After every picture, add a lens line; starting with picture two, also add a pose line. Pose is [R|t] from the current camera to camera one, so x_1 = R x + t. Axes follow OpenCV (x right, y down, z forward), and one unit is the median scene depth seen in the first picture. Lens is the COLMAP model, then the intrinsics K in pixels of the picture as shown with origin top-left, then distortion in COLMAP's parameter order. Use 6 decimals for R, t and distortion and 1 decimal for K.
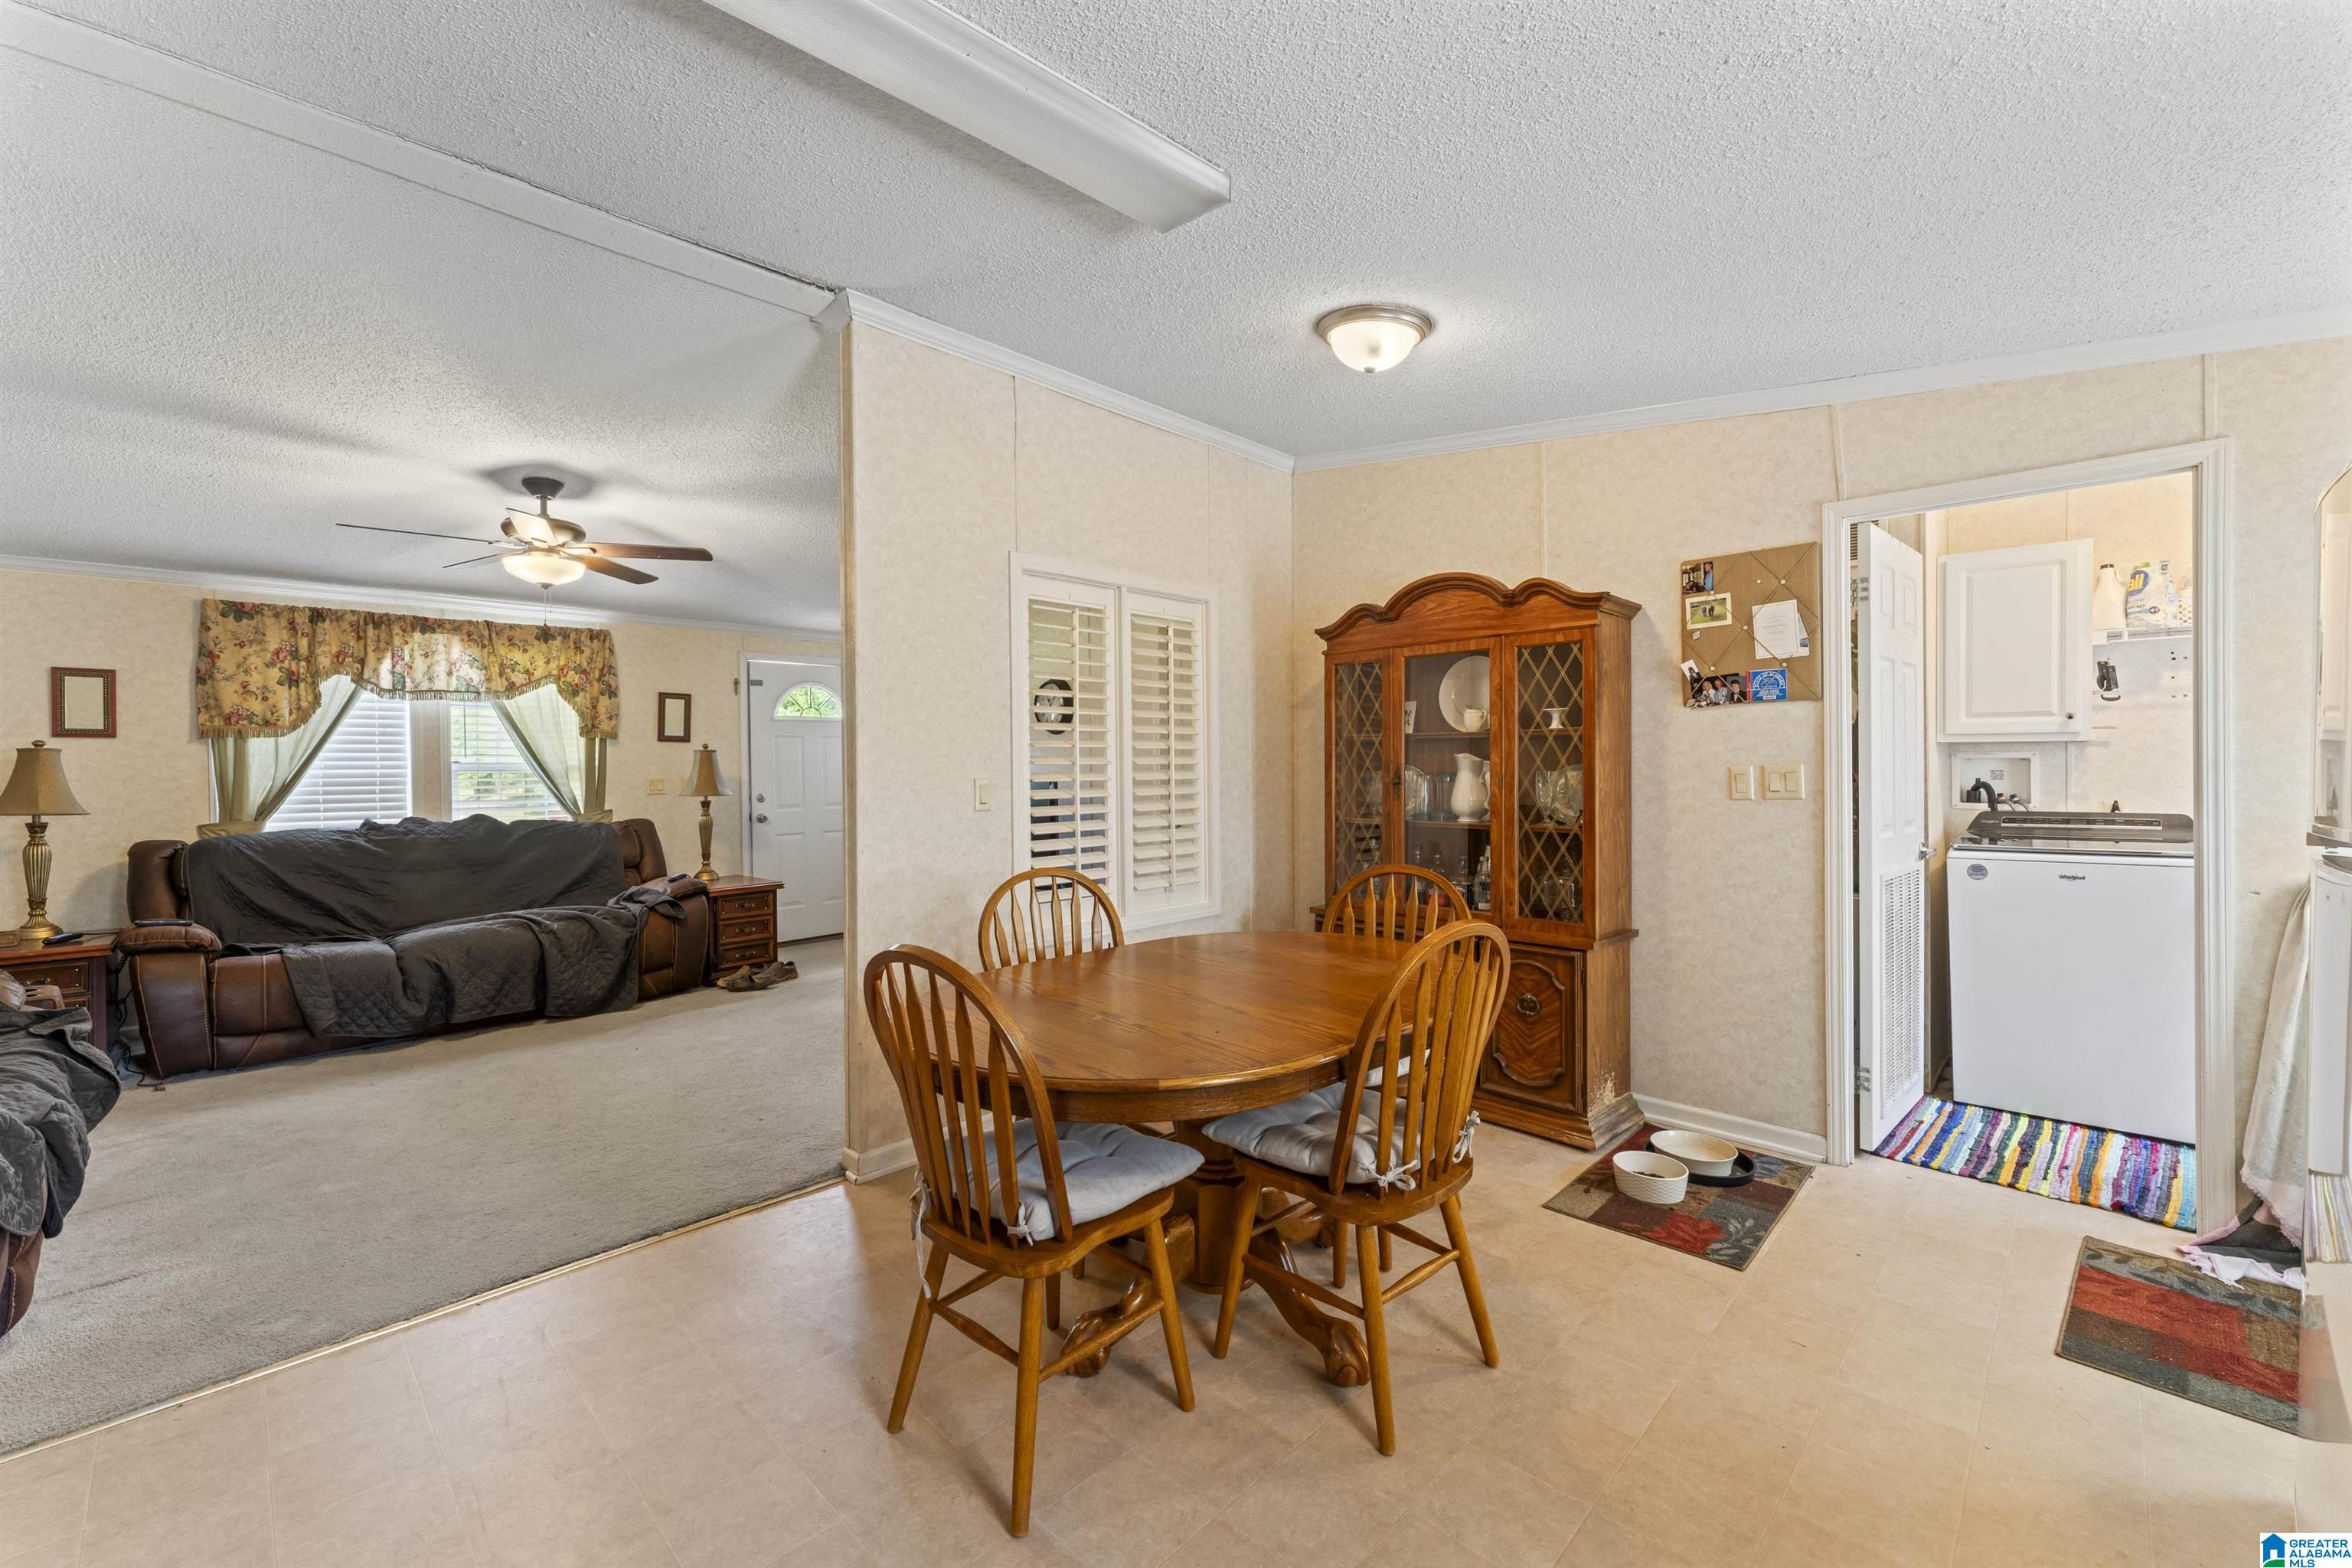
lens RADIAL K [[976.8, 0, 1180.5], [0, 976.8, 770.1], [0, 0, 1]] dist [-0.000226, -0.000017]
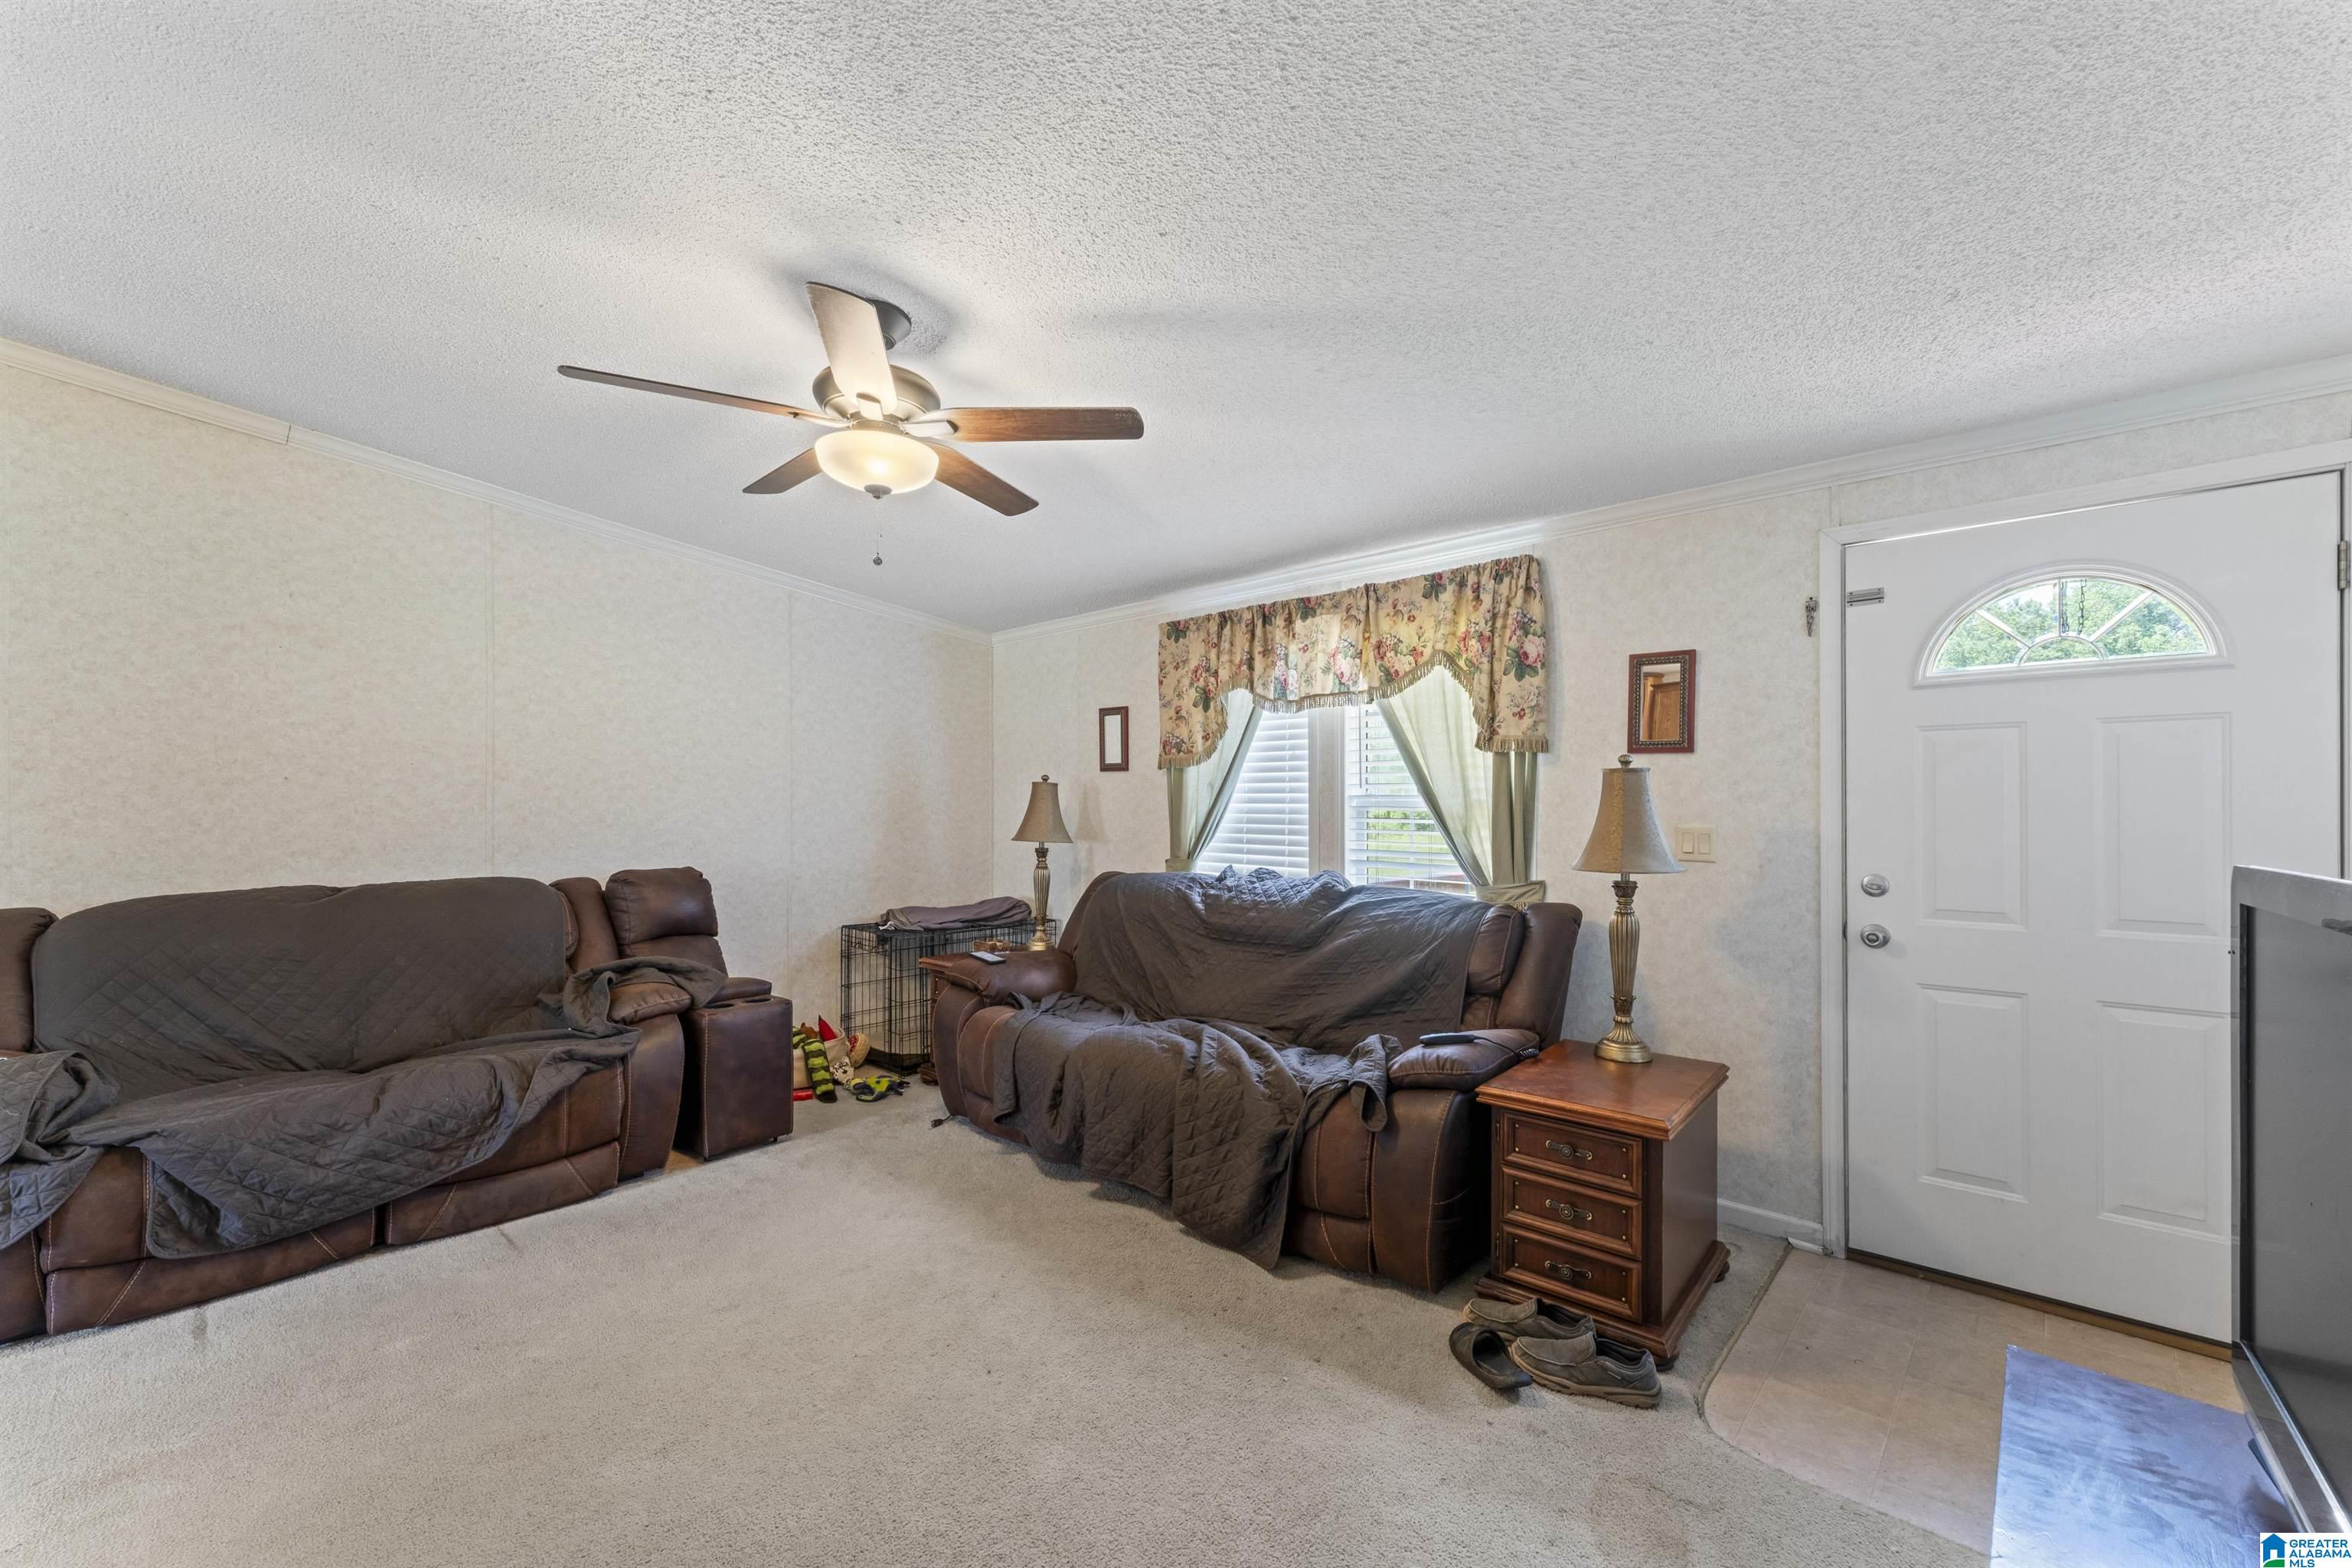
lens RADIAL K [[940.5, 0, 1180.4], [0, 940.5, 800.5], [0, 0, 1]] dist [-0.001852, -0.000130]
pose [[0.024406, -0.000803, -0.999702, -0.069778], [-0.016524, 0.999863, -0.001207, -0.001490], [0.999566, 0.016548, 0.024389, 0.878388]]
